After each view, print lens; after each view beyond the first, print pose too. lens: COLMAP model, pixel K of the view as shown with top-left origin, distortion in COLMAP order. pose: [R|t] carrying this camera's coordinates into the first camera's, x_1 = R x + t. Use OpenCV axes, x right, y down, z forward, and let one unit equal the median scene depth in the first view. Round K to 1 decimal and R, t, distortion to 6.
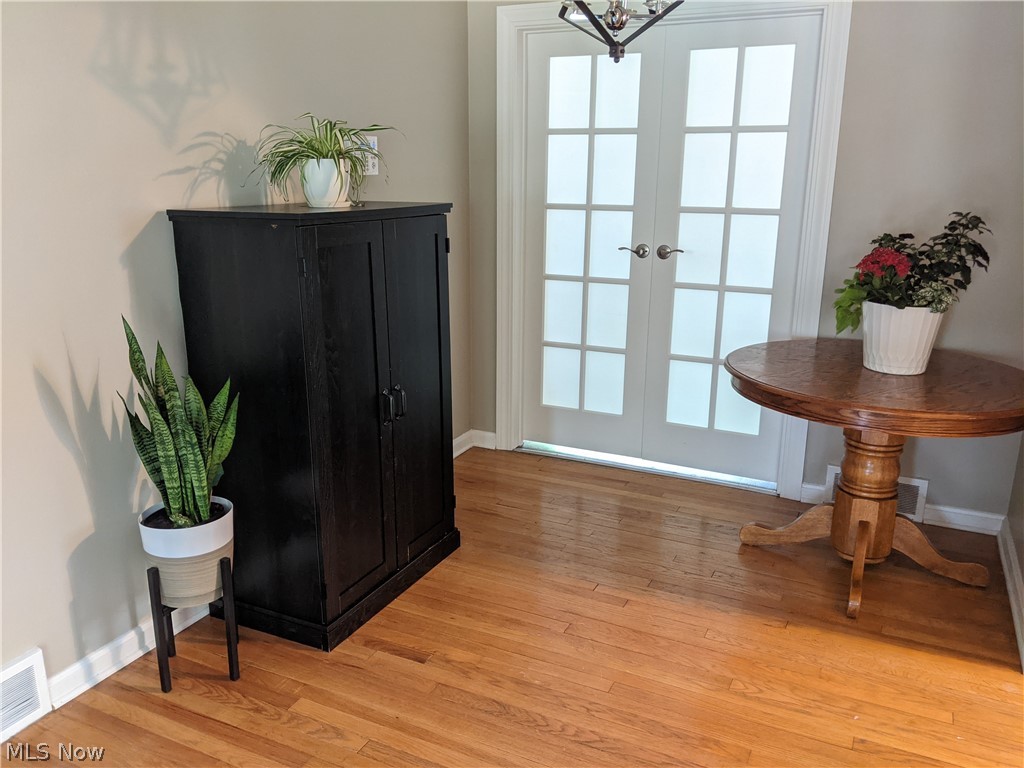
lens RADIAL K [[821.7, 0, 512.0], [0, 821.7, 384.0], [0, 0, 1]] dist [0.079794, -0.125490]
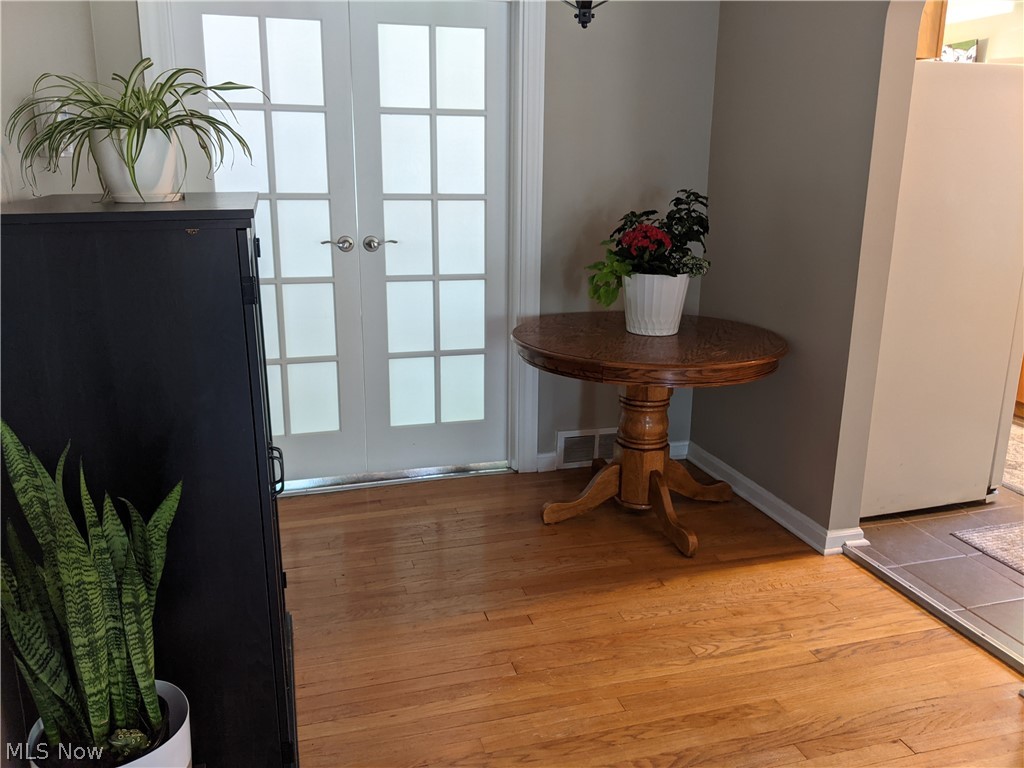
lens RADIAL K [[824.5, 0, 518.0], [0, 824.5, 373.0], [0, 0, 1]] dist [0.102156, -0.189640]
pose [[0.742746, -0.167819, 0.648202, -0.403077], [0.170211, 0.983603, 0.059618, -0.059649], [-0.647578, 0.066050, 0.759131, 0.268299]]
